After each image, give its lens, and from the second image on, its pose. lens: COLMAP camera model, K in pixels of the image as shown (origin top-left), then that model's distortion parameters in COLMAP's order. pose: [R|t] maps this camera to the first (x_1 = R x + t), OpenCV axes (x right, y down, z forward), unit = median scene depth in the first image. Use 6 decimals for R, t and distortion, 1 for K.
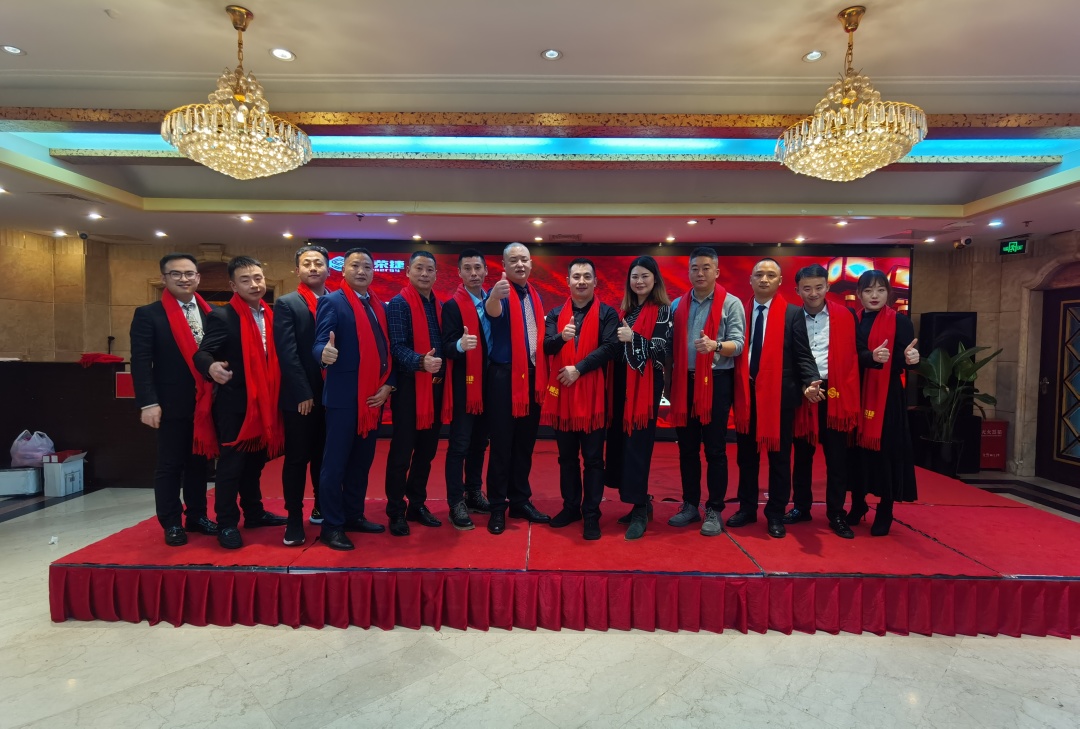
lens RADIAL K [[561.7, 0, 541.4], [0, 561.7, 364.8], [0, 0, 1]] dist [-0.004942, 0.007525]
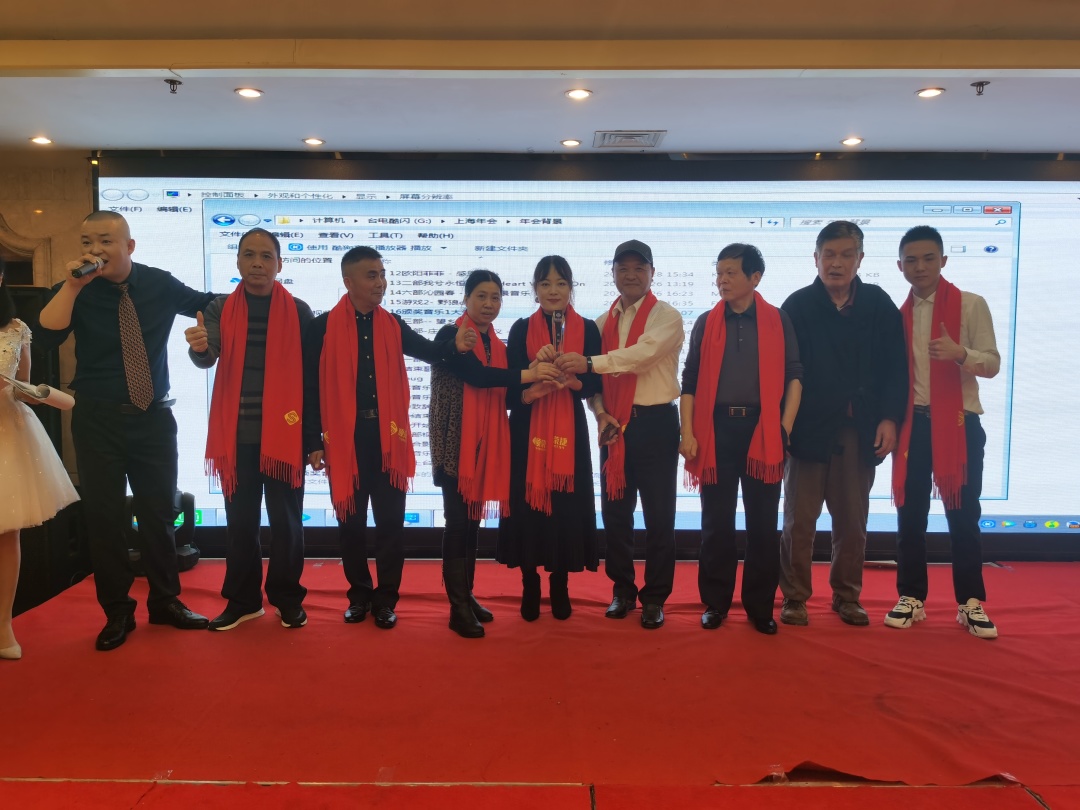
lens RADIAL K [[834.4, 0, 529.6], [0, 834.4, 408.9], [0, 0, 1]] dist [0.054790, -0.088006]
pose [[0.999984, -0.005574, 0.000679, -0.042527], [0.005546, 0.999354, 0.035507, -0.027146], [-0.000876, -0.035502, 0.999369, 0.292963]]
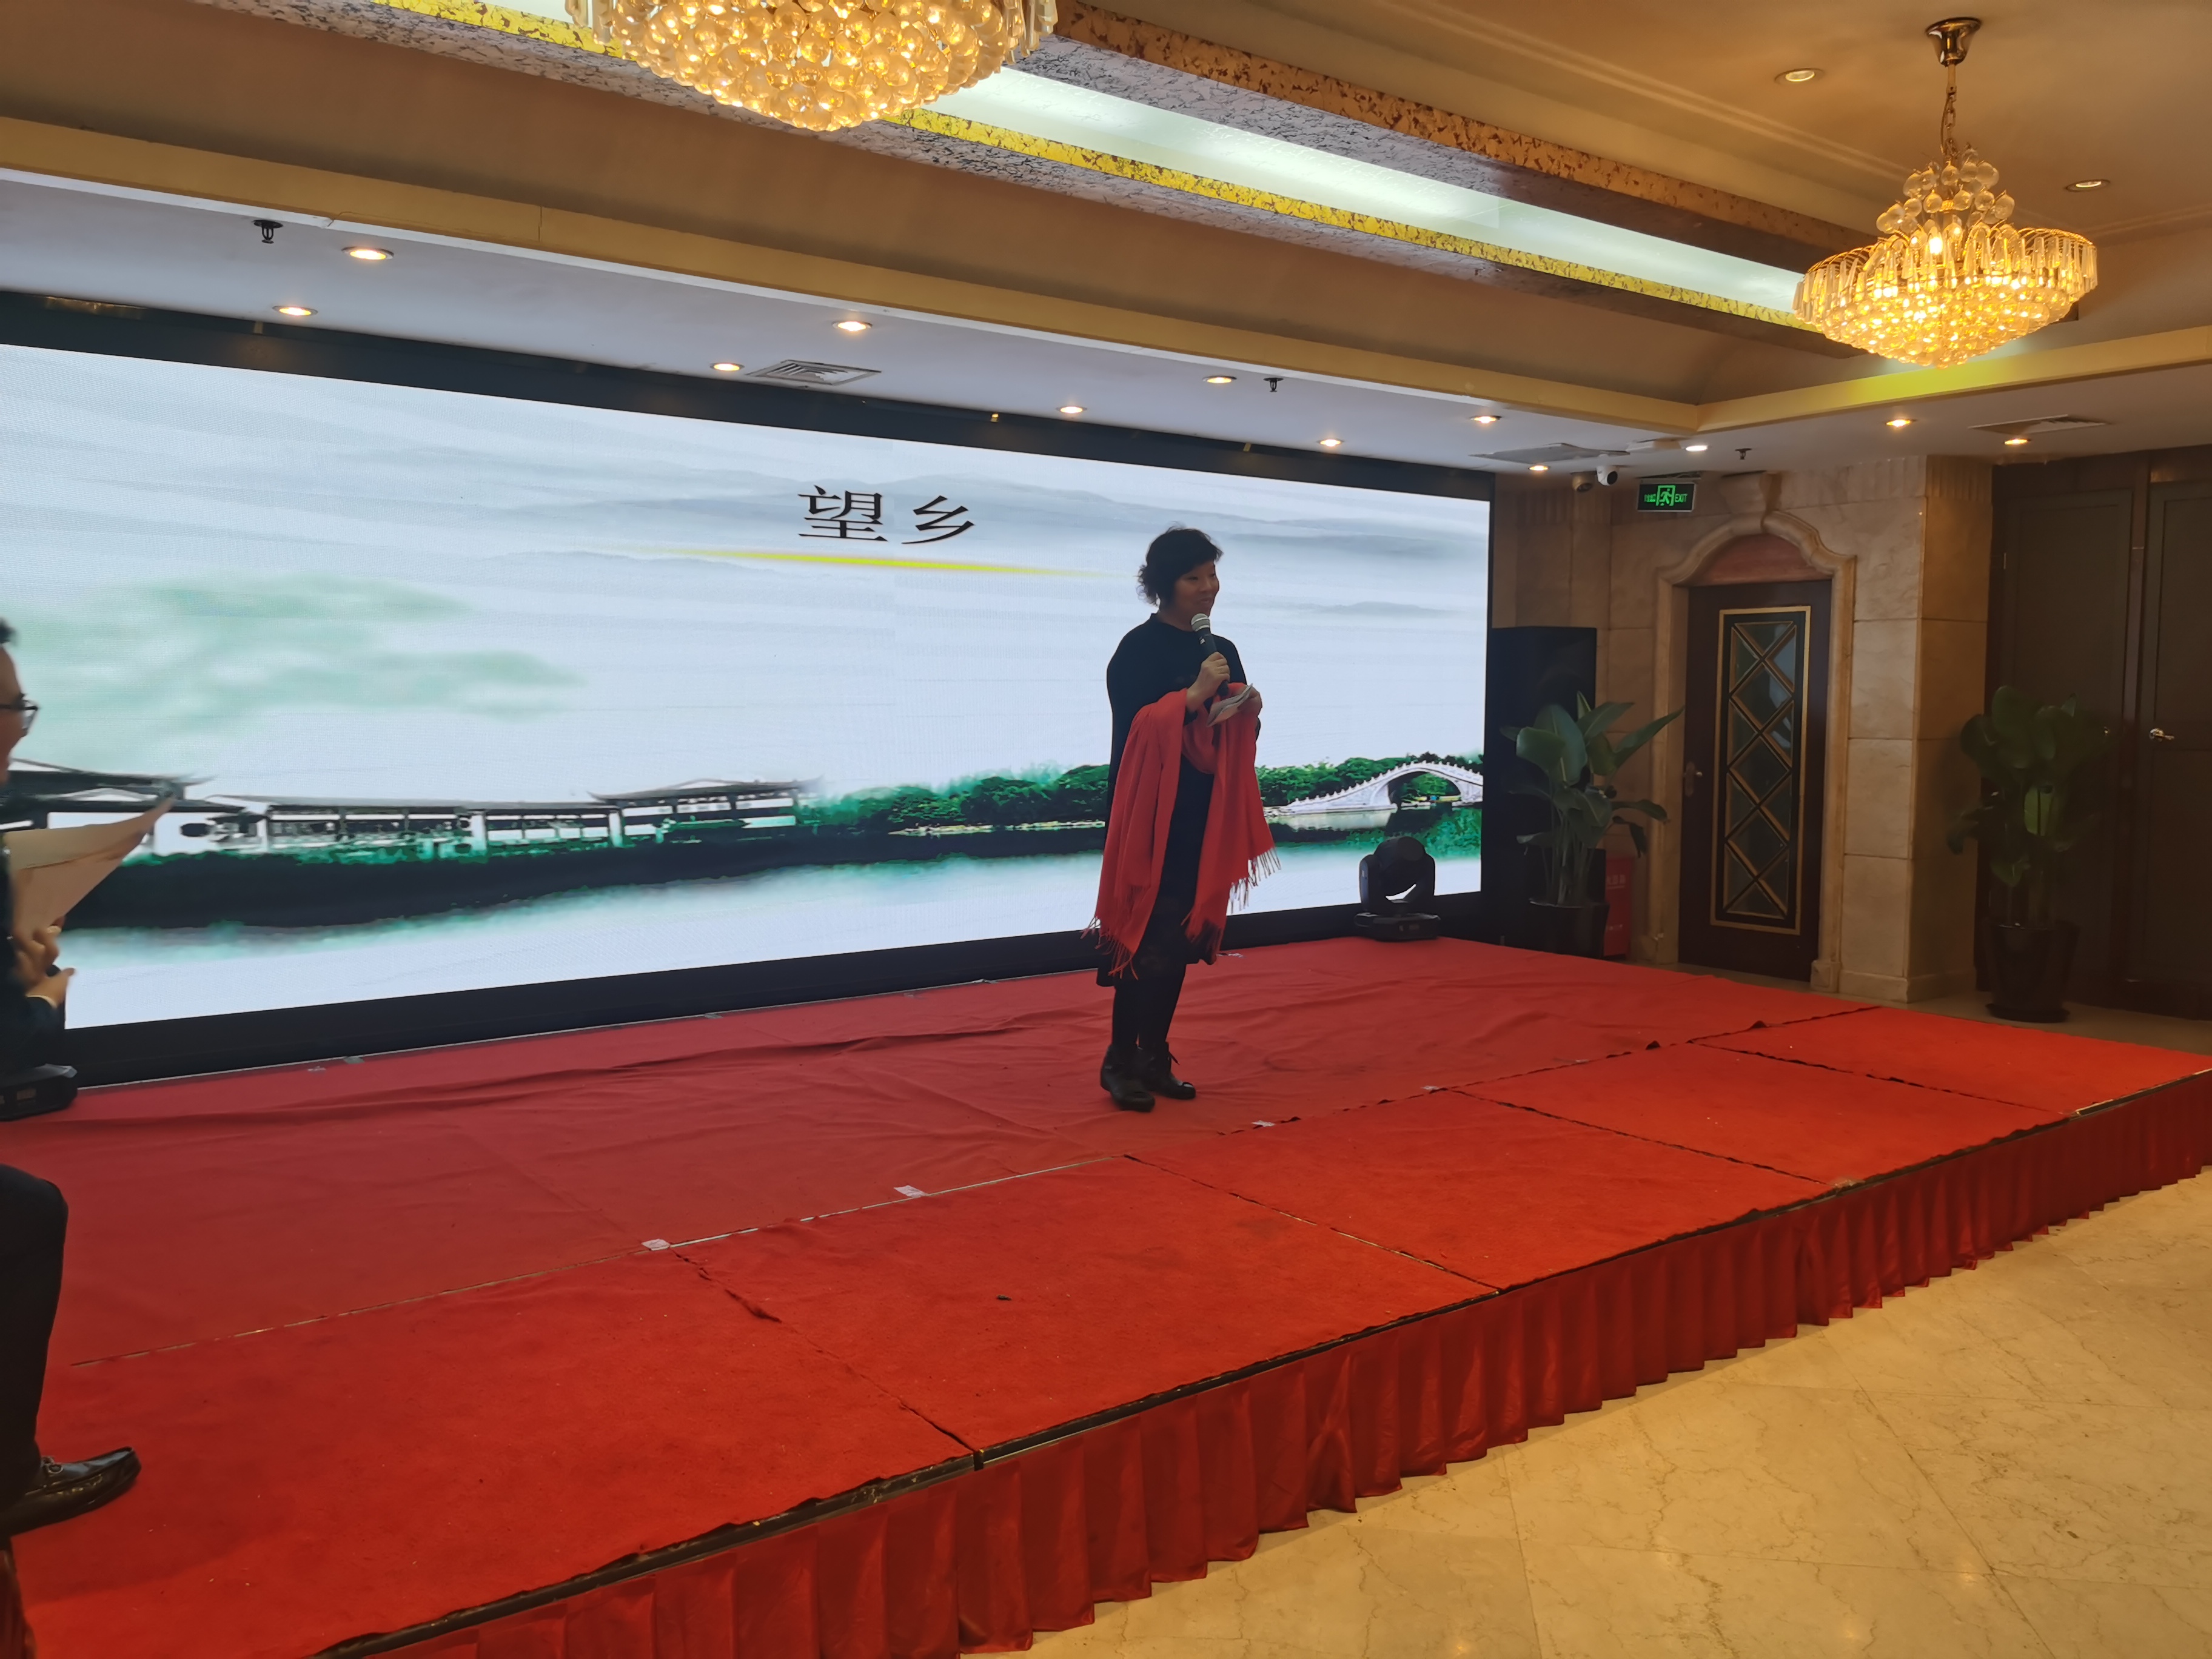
lens RADIAL K [[1708.9, 0, 1099.9], [0, 1708.9, 820.3], [0, 0, 1]] dist [0.054790, -0.088006]
pose [[0.796305, -0.051488, 0.602700, -0.451279], [0.031674, 0.998553, 0.043457, -0.009303], [-0.604066, -0.015515, 0.796784, 0.108395]]
